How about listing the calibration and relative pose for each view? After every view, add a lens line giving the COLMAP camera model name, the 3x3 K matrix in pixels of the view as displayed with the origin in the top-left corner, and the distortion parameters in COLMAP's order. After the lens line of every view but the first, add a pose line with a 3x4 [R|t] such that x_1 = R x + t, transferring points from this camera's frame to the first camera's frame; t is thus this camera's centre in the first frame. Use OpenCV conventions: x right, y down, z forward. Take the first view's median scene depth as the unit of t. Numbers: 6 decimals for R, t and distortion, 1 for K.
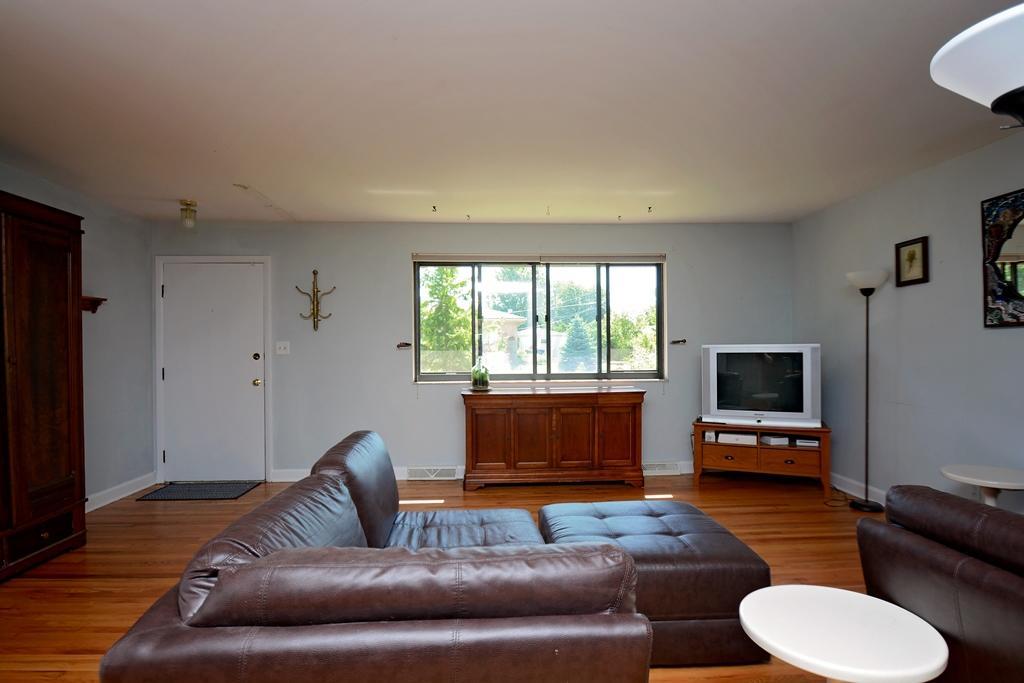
lens RADIAL K [[525.9, 0, 506.6], [0, 525.9, 347.4], [0, 0, 1]] dist [-0.019820, -0.010862]
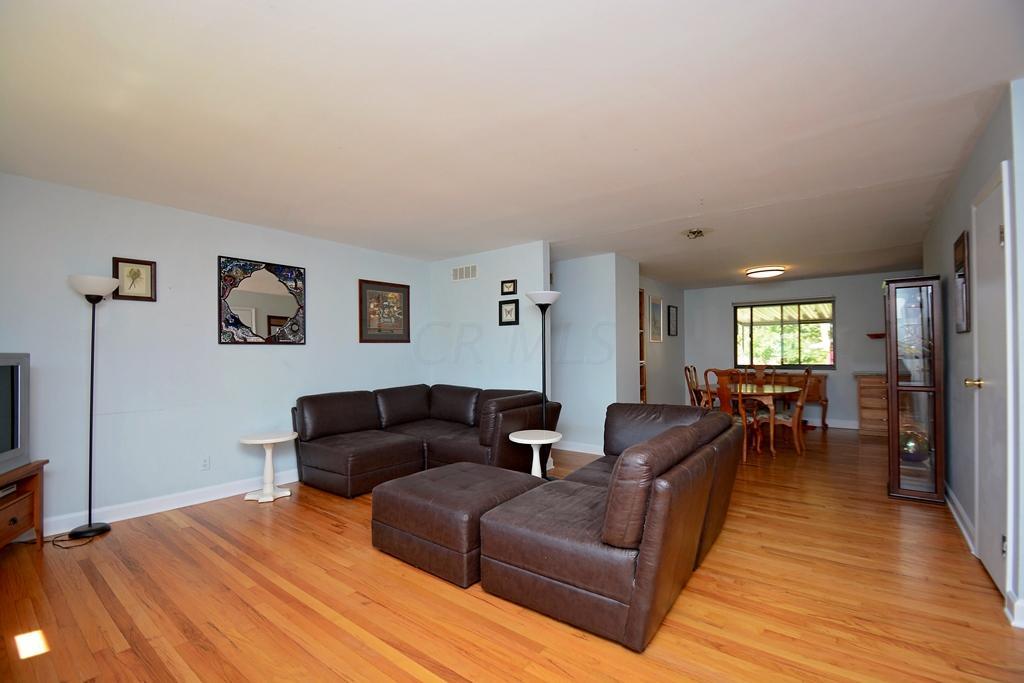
lens RADIAL K [[449.6, 0, 516.5], [0, 449.6, 349.7], [0, 0, 1]] dist [-0.007763, -0.004577]
pose [[-0.779123, 0.014791, 0.626697, -0.337766], [0.007649, 0.999871, -0.014089, 0.000767], [-0.626825, -0.006184, -0.779136, 0.982358]]
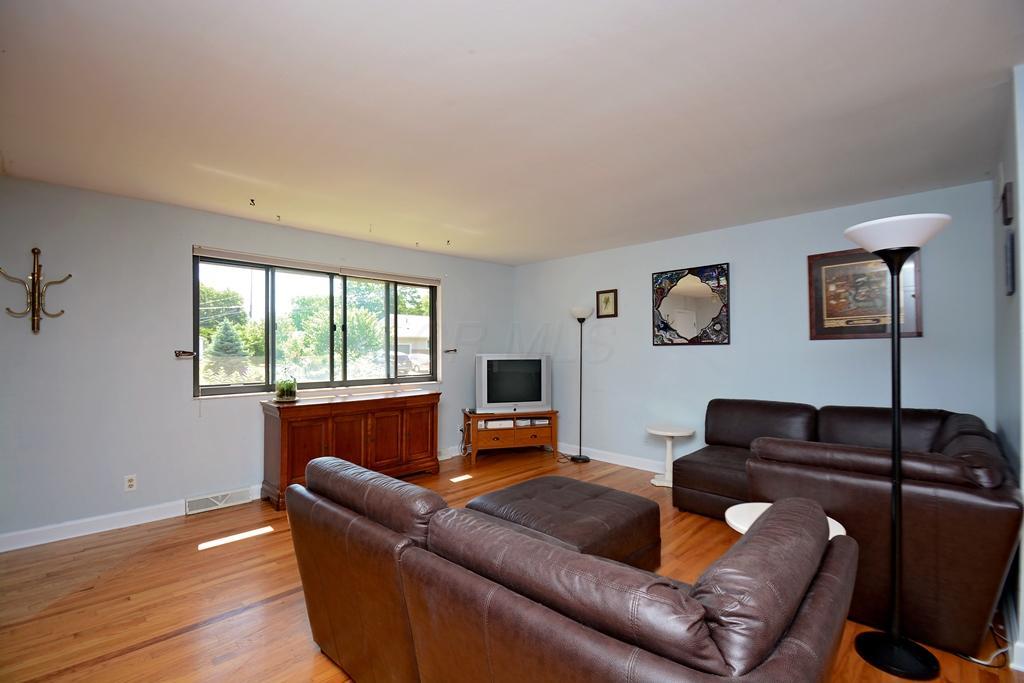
lens RADIAL K [[449.6, 0, 507.0], [0, 449.6, 346.7], [0, 0, 1]] dist [-0.007763, -0.004577]
pose [[0.737571, 0.010189, 0.675193, -0.320266], [-0.004100, 0.999935, -0.010610, -0.010983], [-0.675257, 0.005057, 0.737565, 0.137555]]
